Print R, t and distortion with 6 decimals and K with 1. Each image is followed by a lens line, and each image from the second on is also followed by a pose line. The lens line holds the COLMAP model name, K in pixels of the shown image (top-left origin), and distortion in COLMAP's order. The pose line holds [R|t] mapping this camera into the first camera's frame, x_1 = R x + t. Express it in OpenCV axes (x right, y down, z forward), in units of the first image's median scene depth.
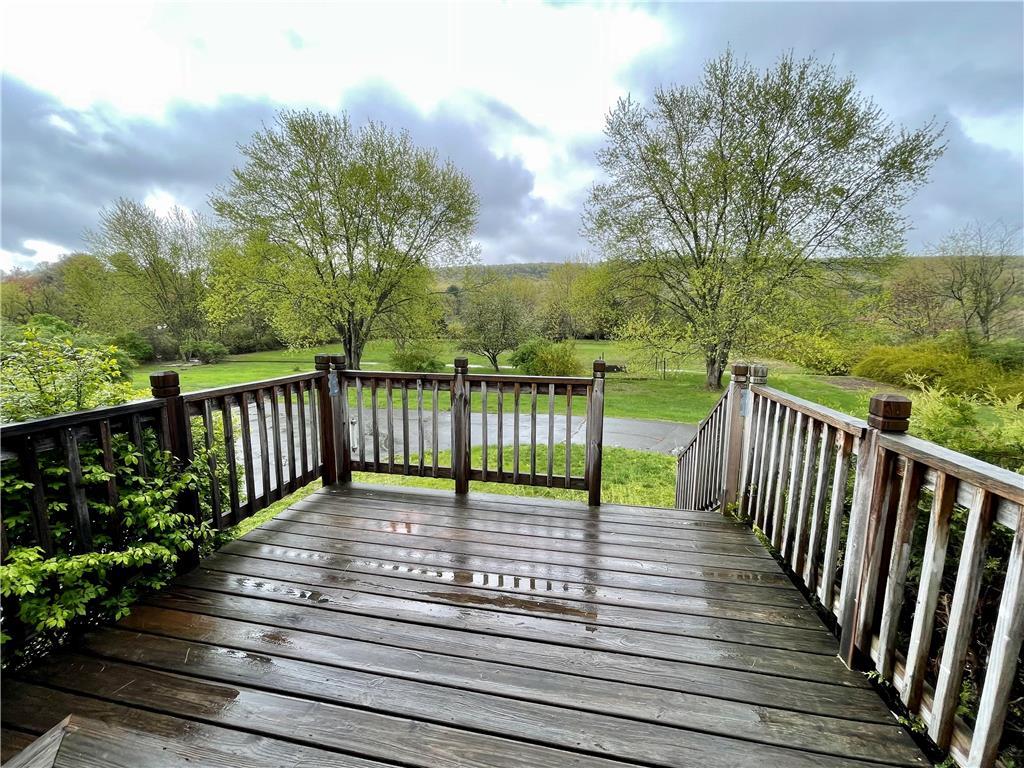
lens RADIAL K [[424.4, 0, 508.4], [0, 424.4, 385.4], [0, 0, 1]] dist [-0.001426, -0.000223]
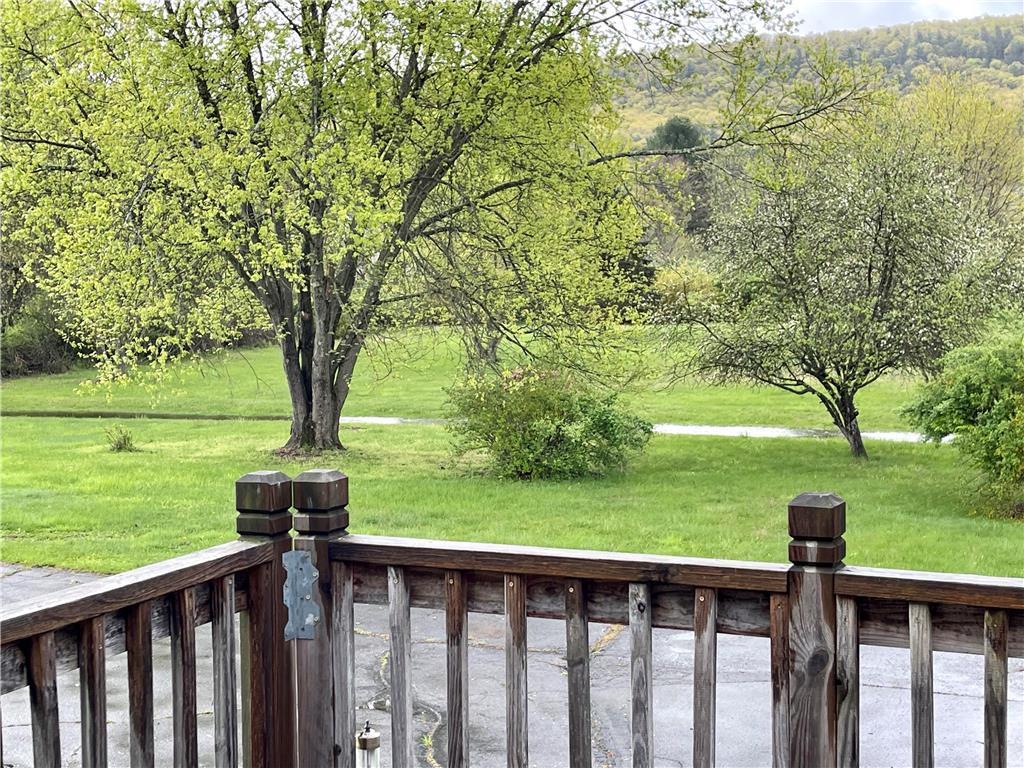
lens RADIAL K [[1622.6, 0, 512.0], [0, 1622.6, 384.0], [0, 0, 1]] dist [0.091117, -0.003323]
pose [[0.975113, -0.003244, -0.221686, -0.059295], [-0.011158, 0.997908, -0.063682, -0.054360], [0.221429, 0.064570, 0.973036, 0.057630]]
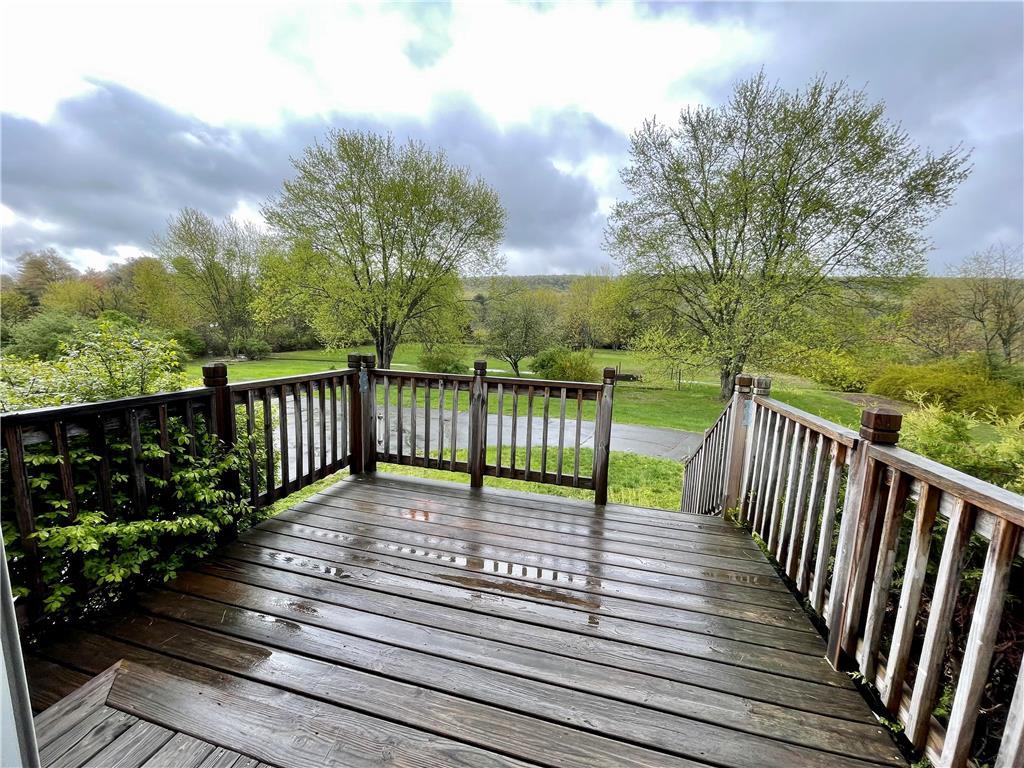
lens RADIAL K [[403.7, 0, 509.8], [0, 403.7, 385.0], [0, 0, 1]] dist [-0.001179, 0.000023]
pose [[0.998173, 0.036452, -0.048186, 0.011305], [-0.037055, 0.999245, -0.011683, 0.004047], [0.047724, 0.013447, 0.998770, -0.015702]]
